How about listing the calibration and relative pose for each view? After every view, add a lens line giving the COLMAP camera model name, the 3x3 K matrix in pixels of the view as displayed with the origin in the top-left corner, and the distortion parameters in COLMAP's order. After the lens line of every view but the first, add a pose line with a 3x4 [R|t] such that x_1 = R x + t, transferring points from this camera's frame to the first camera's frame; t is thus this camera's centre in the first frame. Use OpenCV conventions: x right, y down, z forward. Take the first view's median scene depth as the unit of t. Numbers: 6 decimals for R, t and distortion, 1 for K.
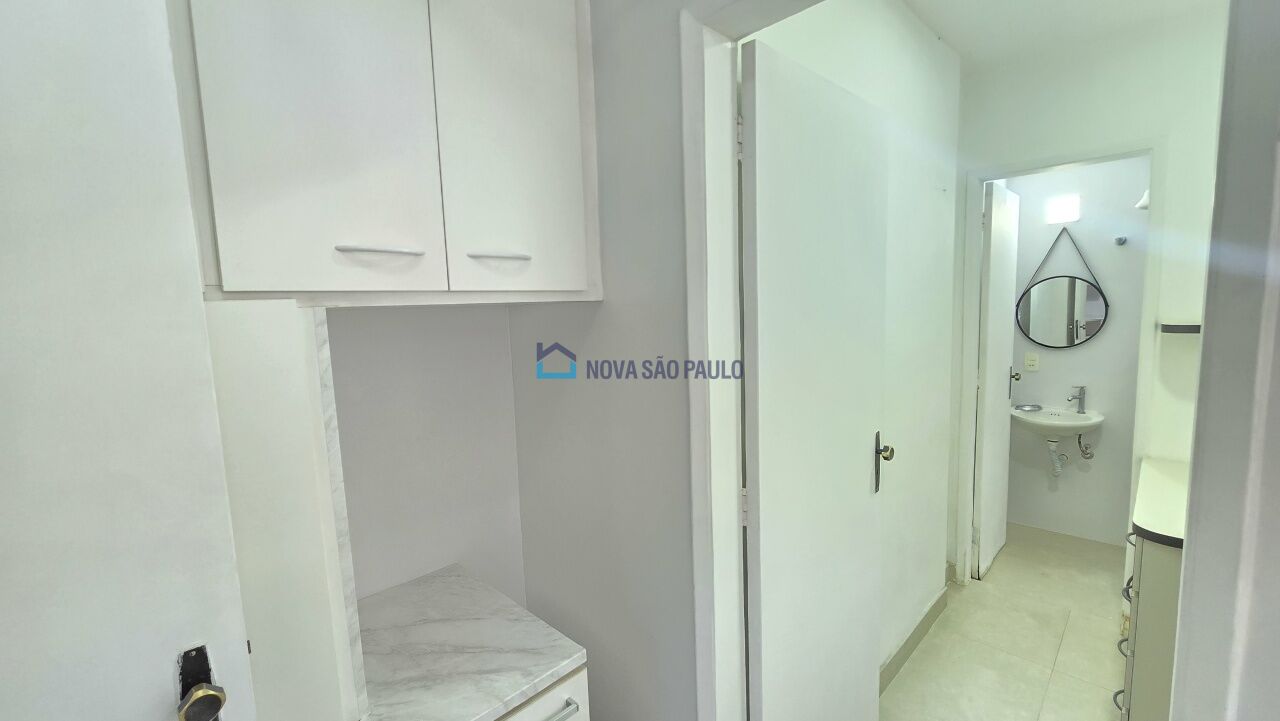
lens RADIAL K [[527.8, 0, 635.4], [0, 527.8, 364.2], [0, 0, 1]] dist [-0.000664, -0.001096]
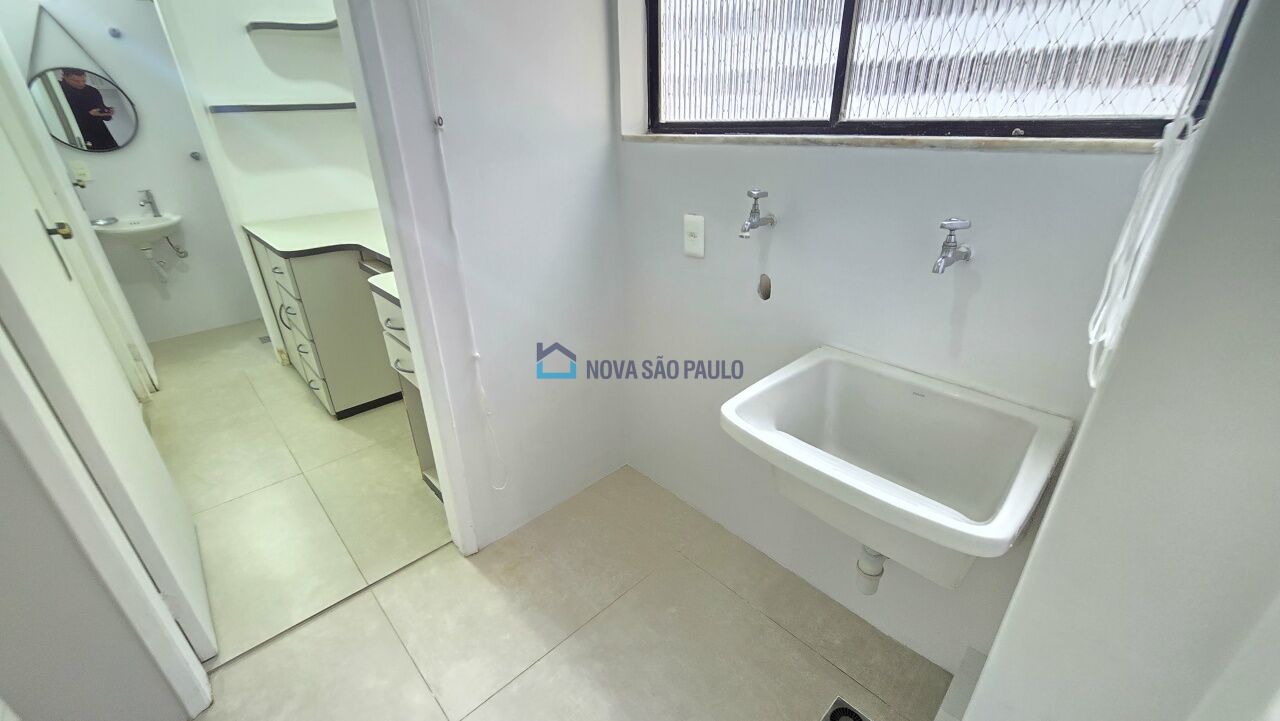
lens RADIAL K [[527.8, 0, 635.4], [0, 527.8, 364.2], [0, 0, 1]] dist [-0.000664, -0.001096]
pose [[0.033835, -0.395910, 0.917666, -0.216293], [0.138669, 0.911170, 0.387994, 0.089131], [-0.989761, 0.114125, 0.085730, -0.002450]]
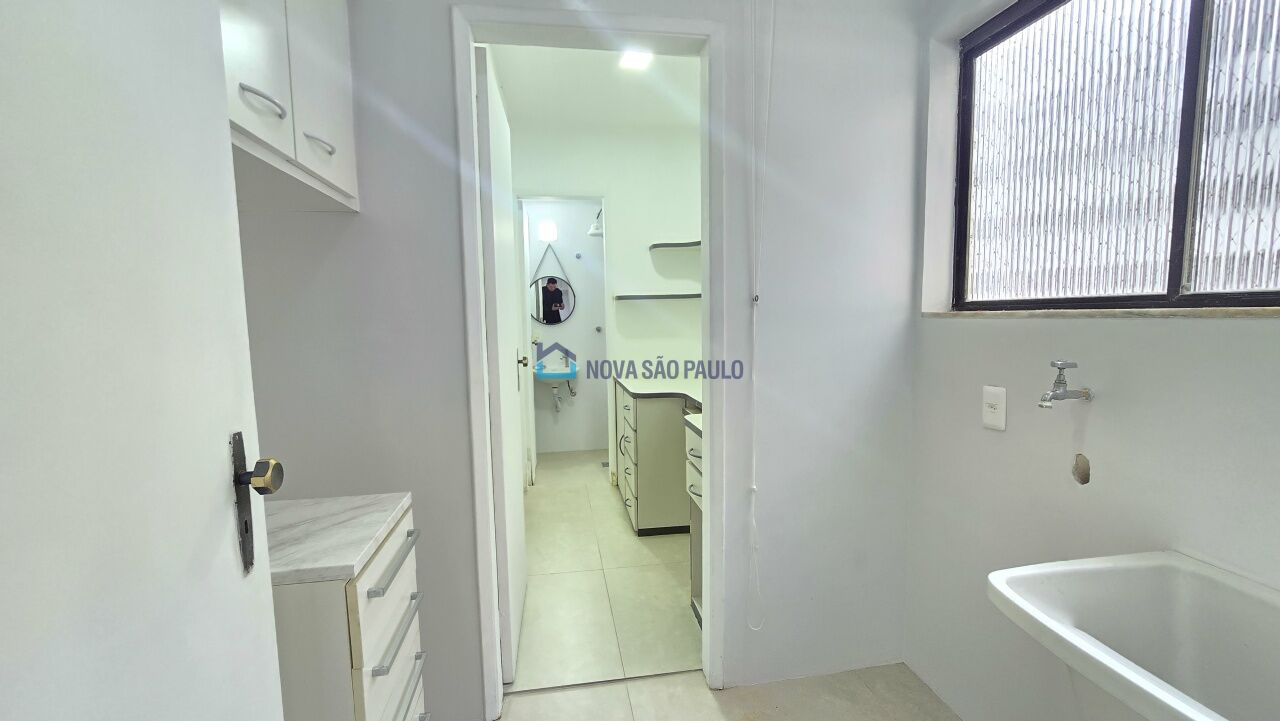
lens RADIAL K [[527.8, 0, 635.4], [0, 527.8, 364.2], [0, 0, 1]] dist [-0.000664, -0.001096]
pose [[0.583031, -0.048454, 0.811004, -0.287336], [0.090566, 0.995875, -0.005609, 0.115587], [-0.807386, 0.076720, 0.585014, -0.051711]]
